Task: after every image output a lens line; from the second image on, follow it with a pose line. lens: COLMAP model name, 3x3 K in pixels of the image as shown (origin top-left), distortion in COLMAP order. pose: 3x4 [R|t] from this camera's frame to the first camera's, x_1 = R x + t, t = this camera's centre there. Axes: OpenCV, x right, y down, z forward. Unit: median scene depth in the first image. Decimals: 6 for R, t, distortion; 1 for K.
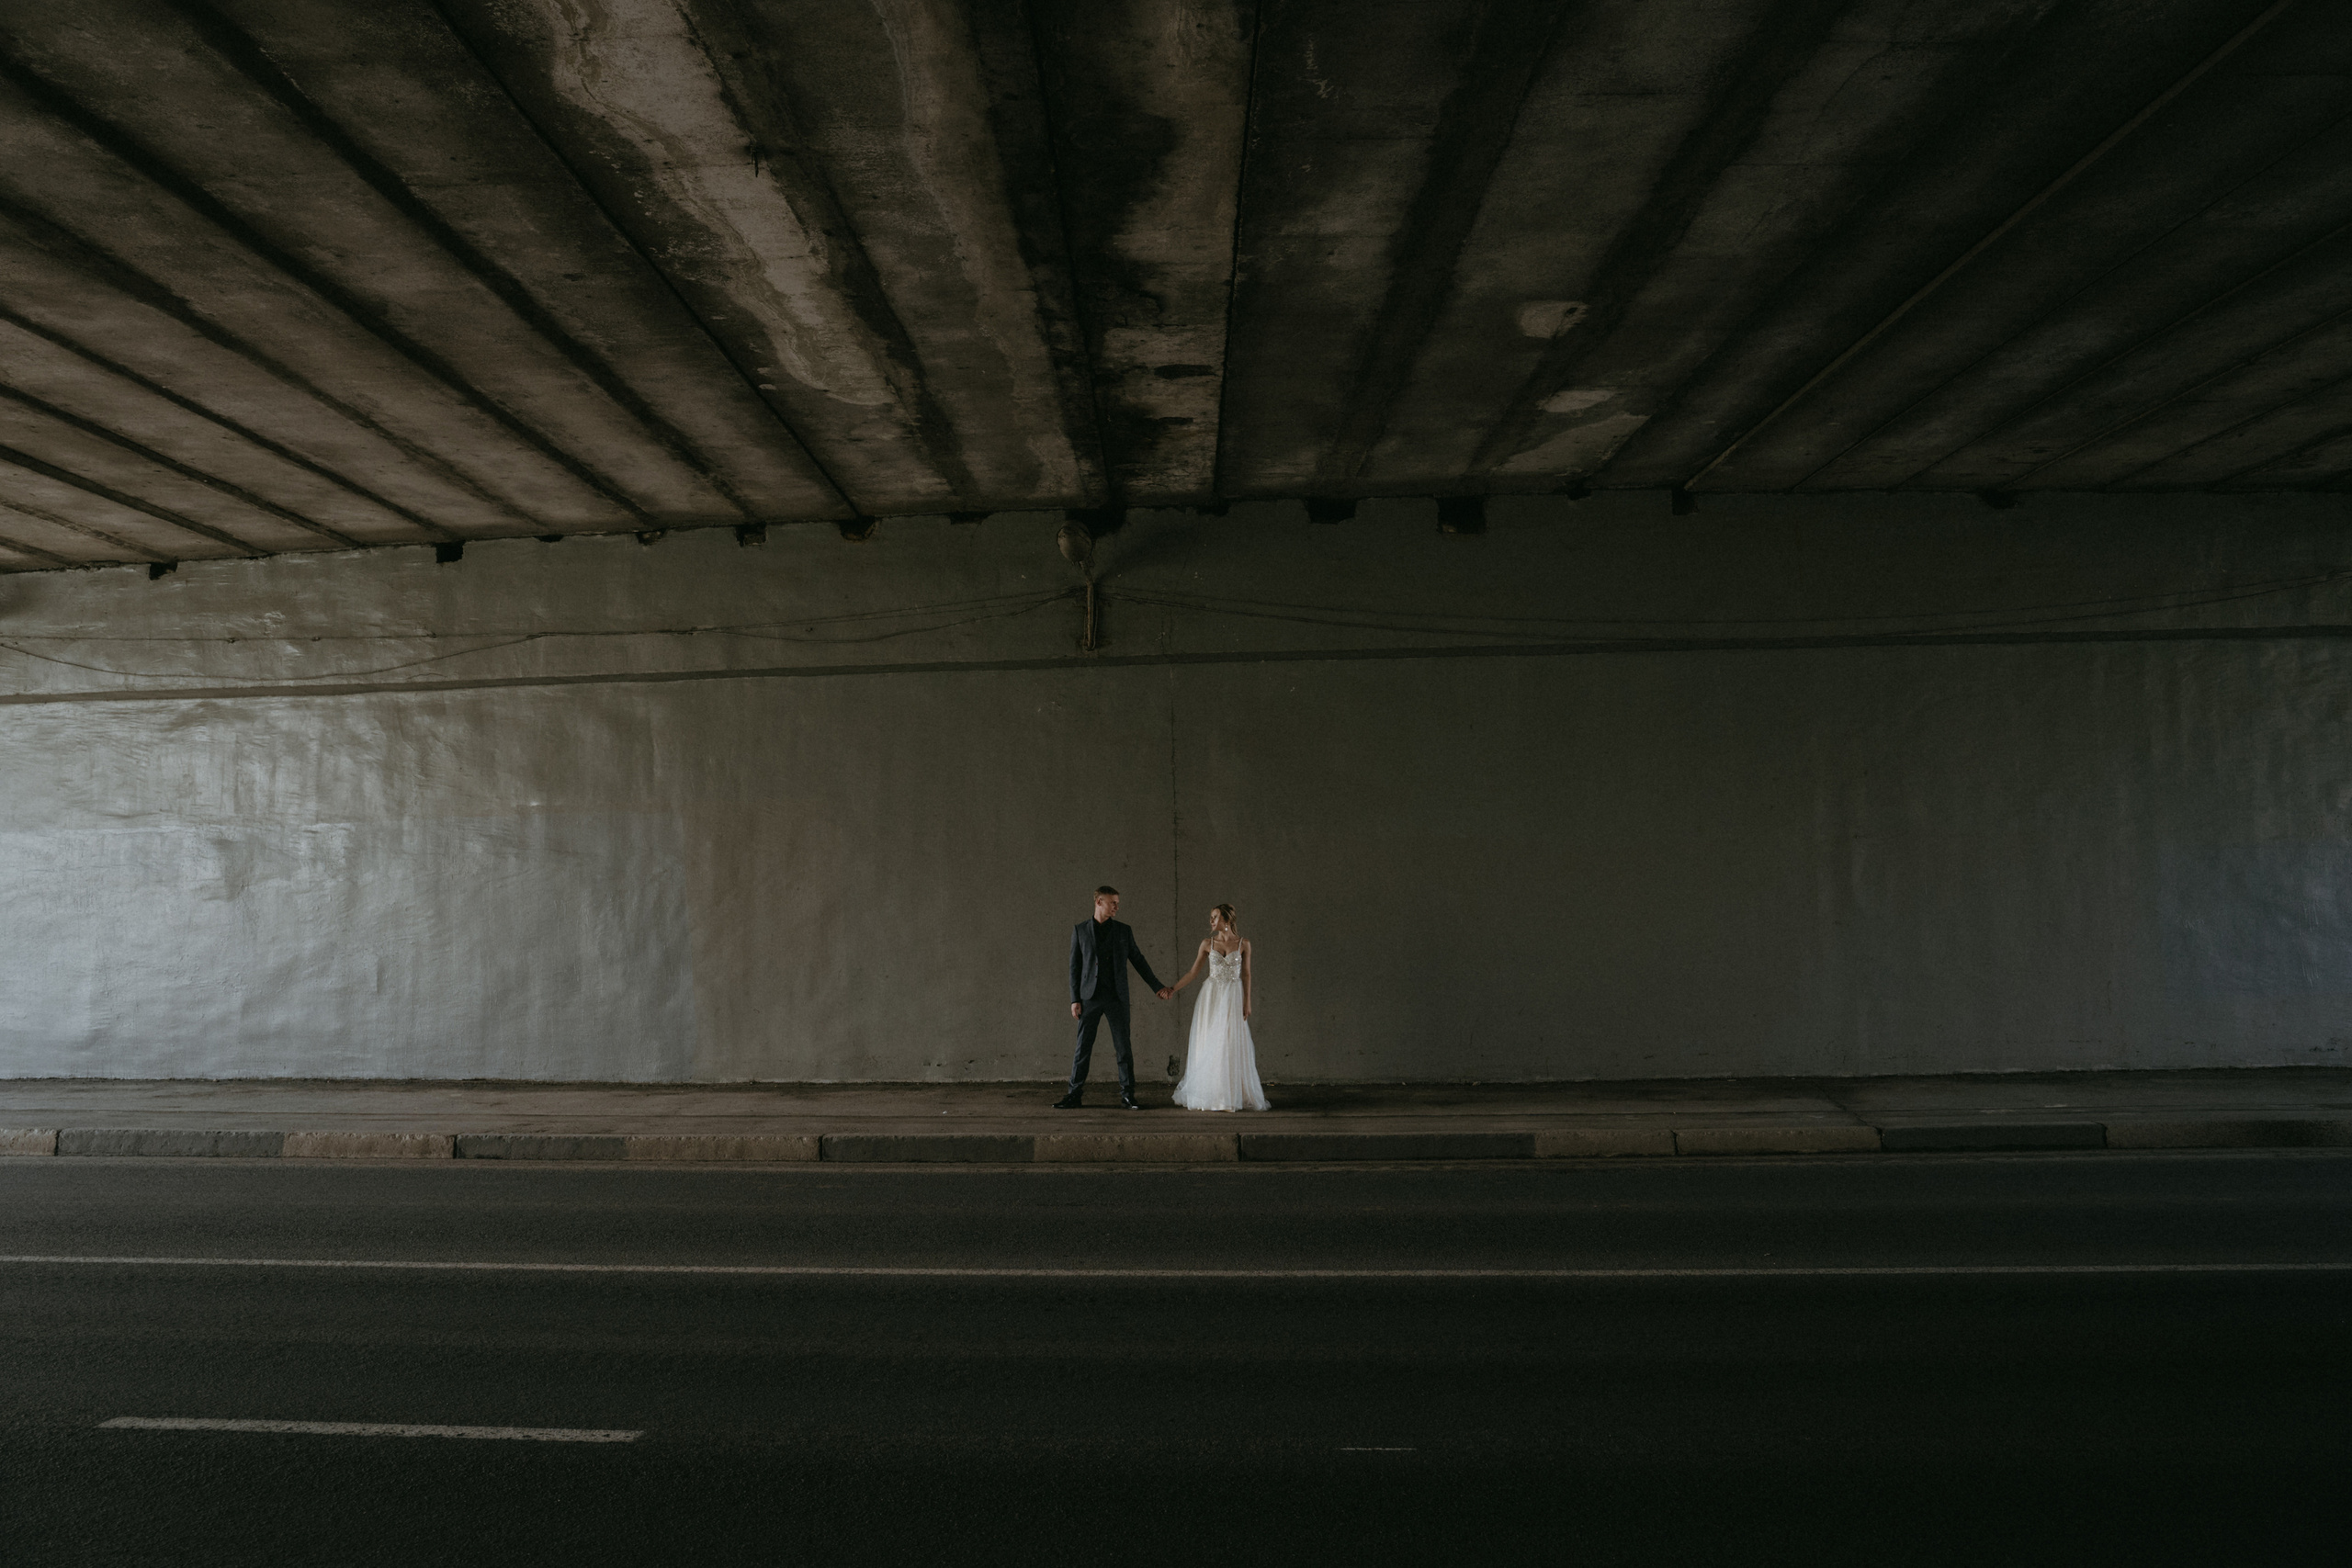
lens RADIAL K [[1953.0, 0, 1171.3], [0, 1953.0, 791.4], [0, 0, 1]] dist [-0.112907, 0.067138]
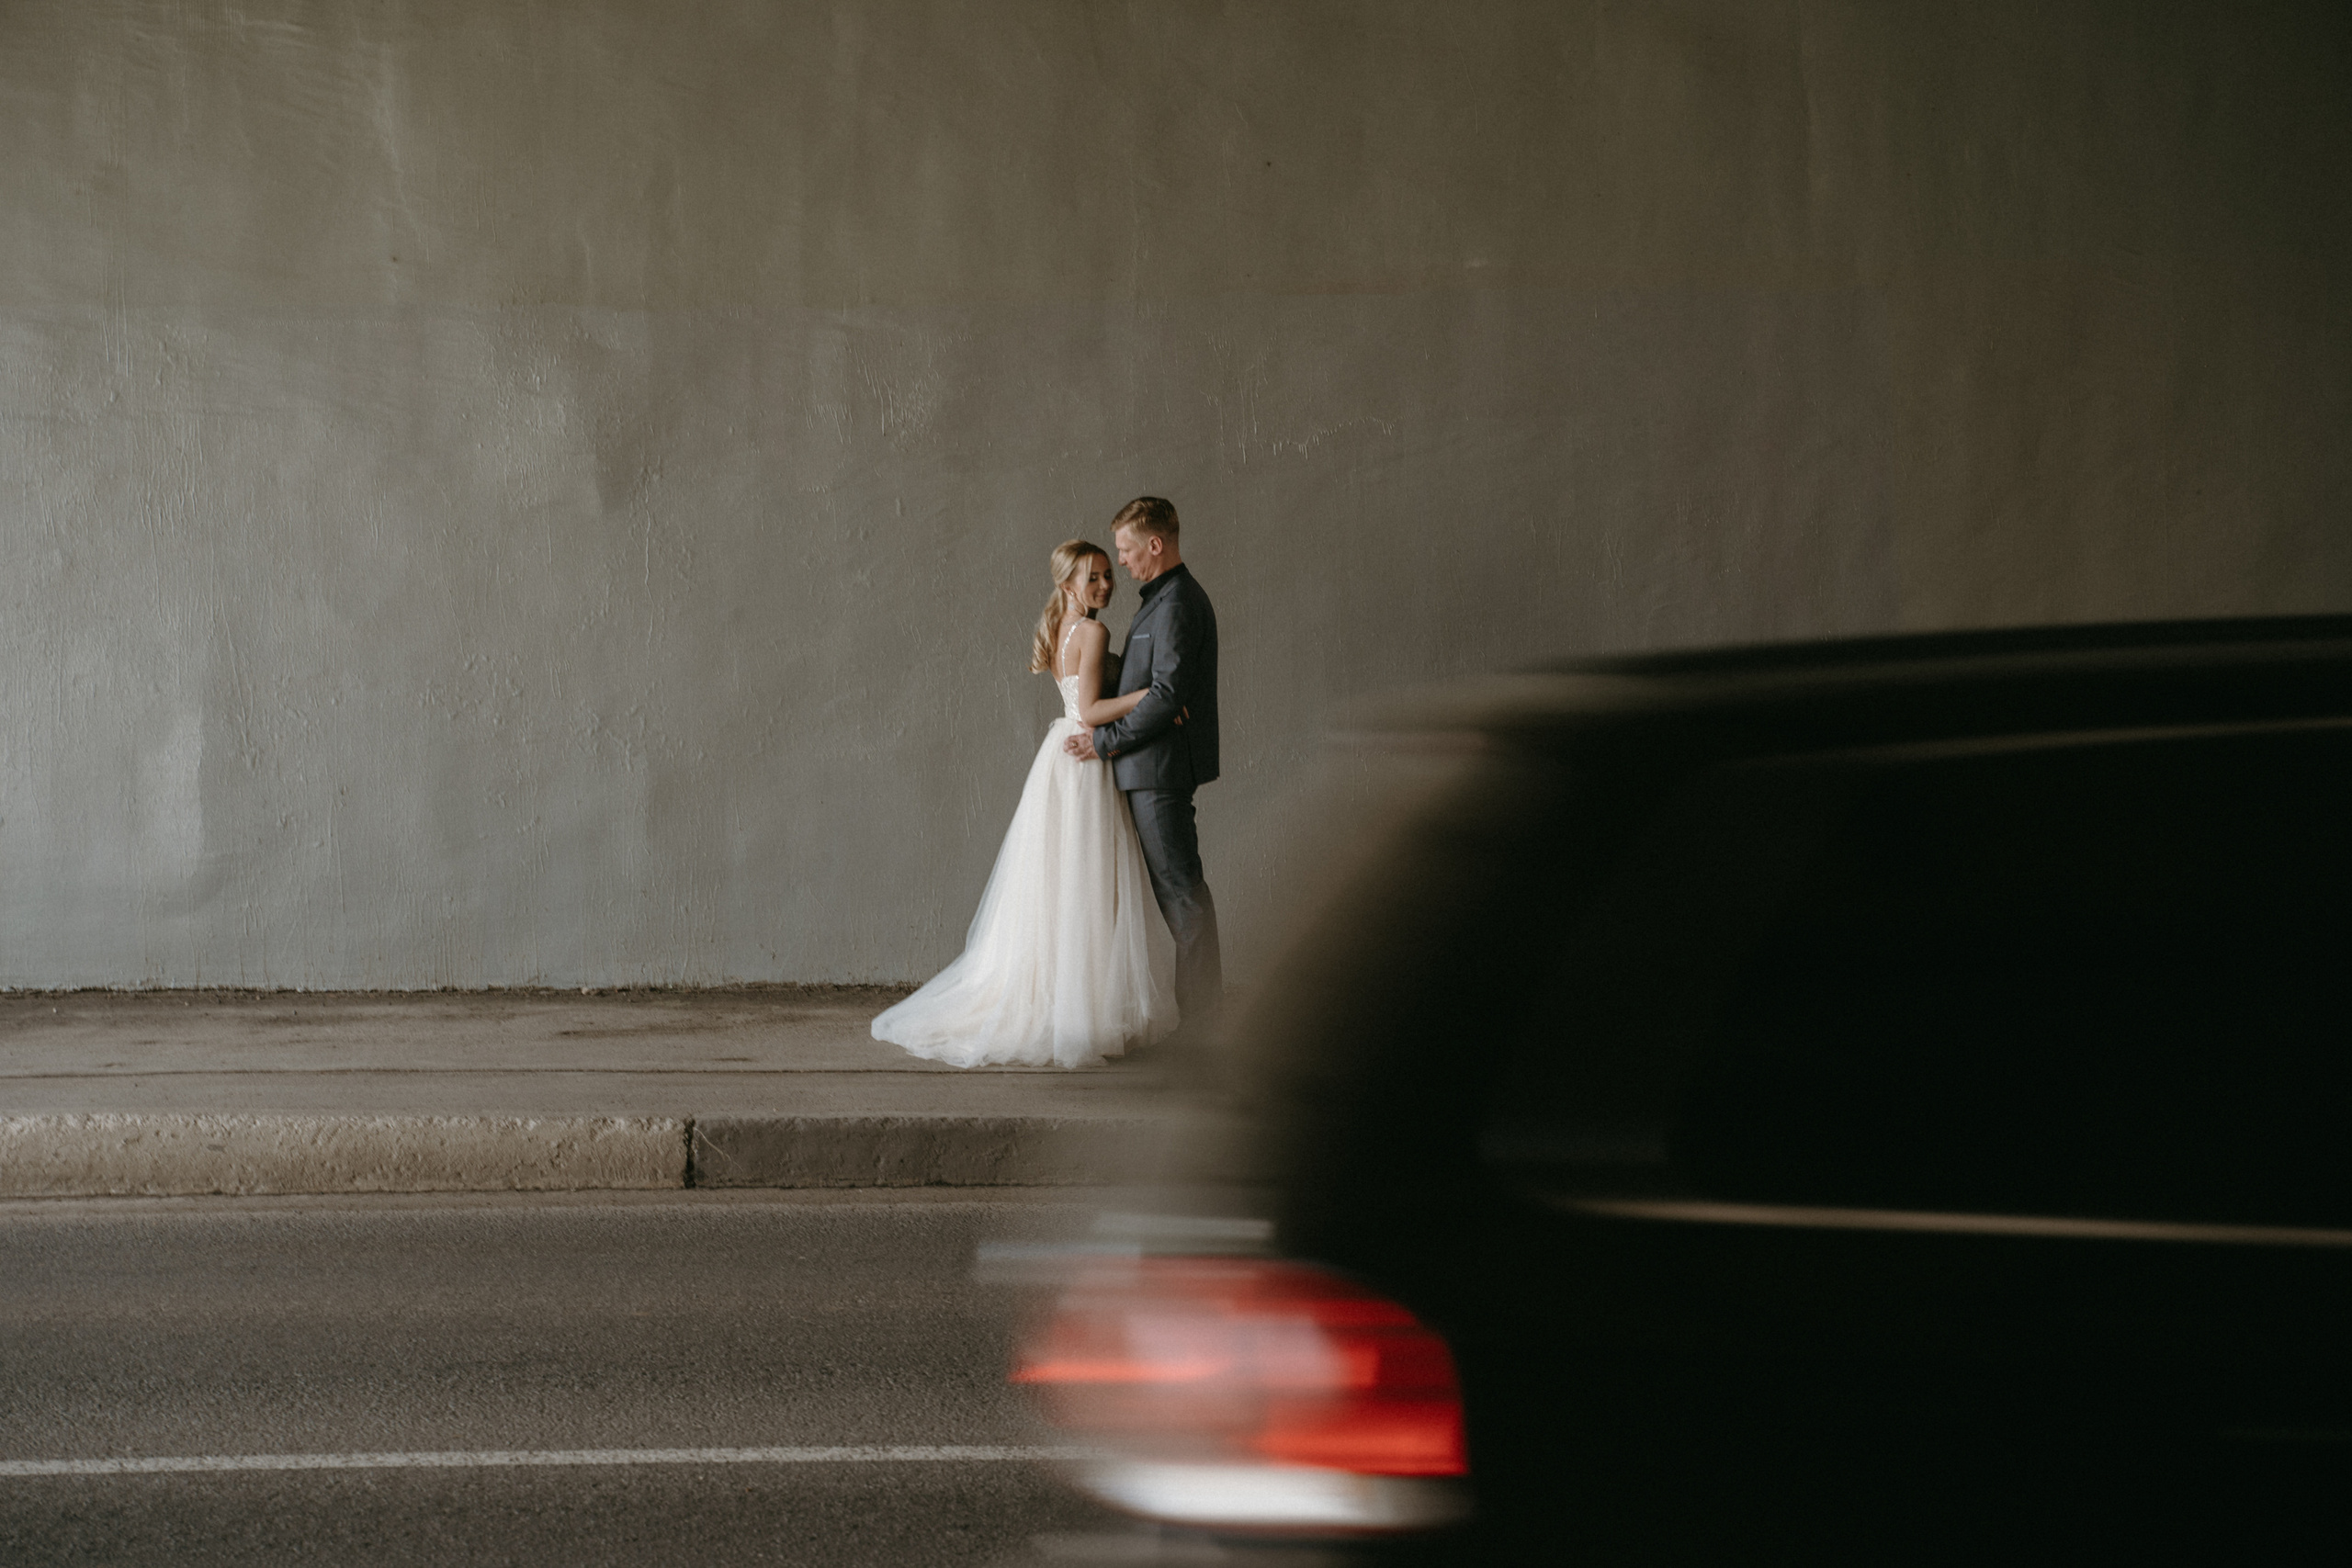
lens RADIAL K [[5035.5, 0, 1190.4], [0, 5035.5, 810.7], [0, 0, 1]] dist [0.325423, 0.000000]
pose [[0.997488, 0.008801, 0.070289, -0.491480], [-0.016717, 0.993471, 0.112853, 0.002445], [-0.068837, -0.113744, 0.991122, 0.005813]]
